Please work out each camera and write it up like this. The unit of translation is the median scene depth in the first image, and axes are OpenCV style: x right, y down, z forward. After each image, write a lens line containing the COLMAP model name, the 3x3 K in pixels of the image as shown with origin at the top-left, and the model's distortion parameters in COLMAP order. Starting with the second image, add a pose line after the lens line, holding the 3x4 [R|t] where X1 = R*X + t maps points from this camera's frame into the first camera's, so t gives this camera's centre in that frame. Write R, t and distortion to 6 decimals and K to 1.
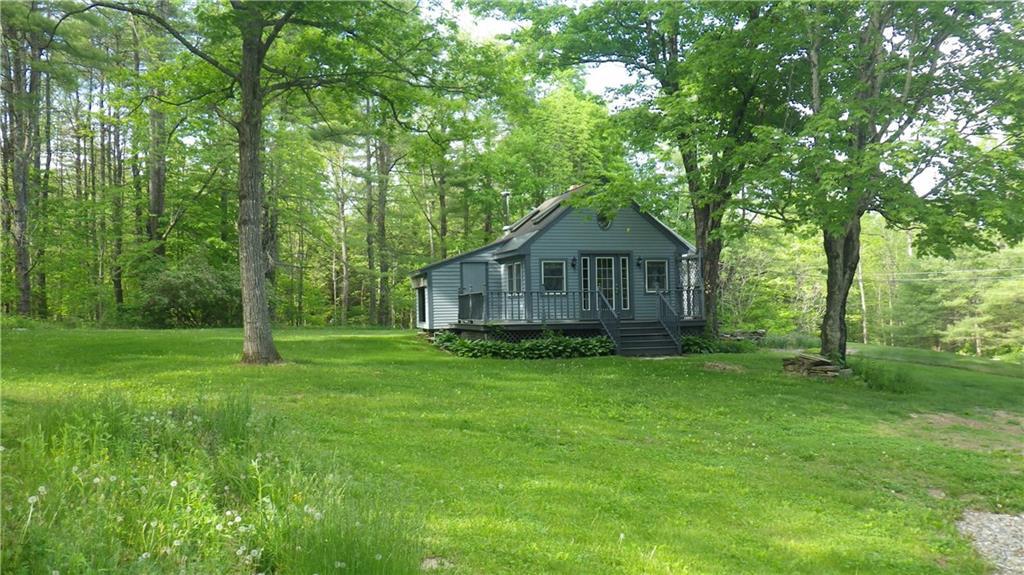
lens RADIAL K [[840.5, 0, 512.3], [0, 840.5, 285.5], [0, 0, 1]] dist [-0.005691, -0.007006]
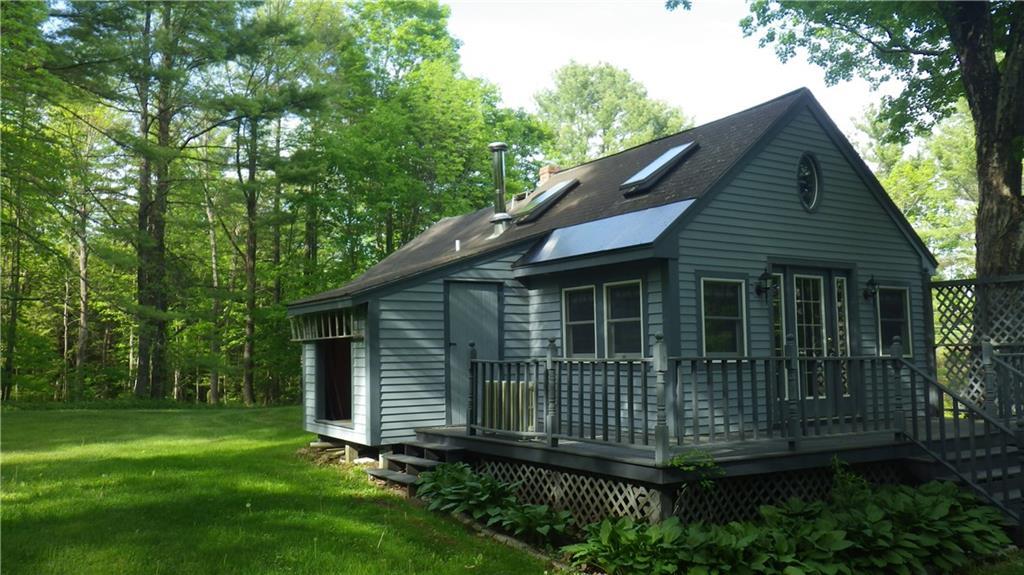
lens RADIAL K [[840.5, 0, 510.9], [0, 840.5, 290.8], [0, 0, 1]] dist [-0.005691, -0.007006]
pose [[0.958467, 0.028014, 0.283824, -0.148261], [-0.012391, 0.998315, -0.056691, 0.000626], [-0.284934, 0.050819, 0.957199, 0.591734]]
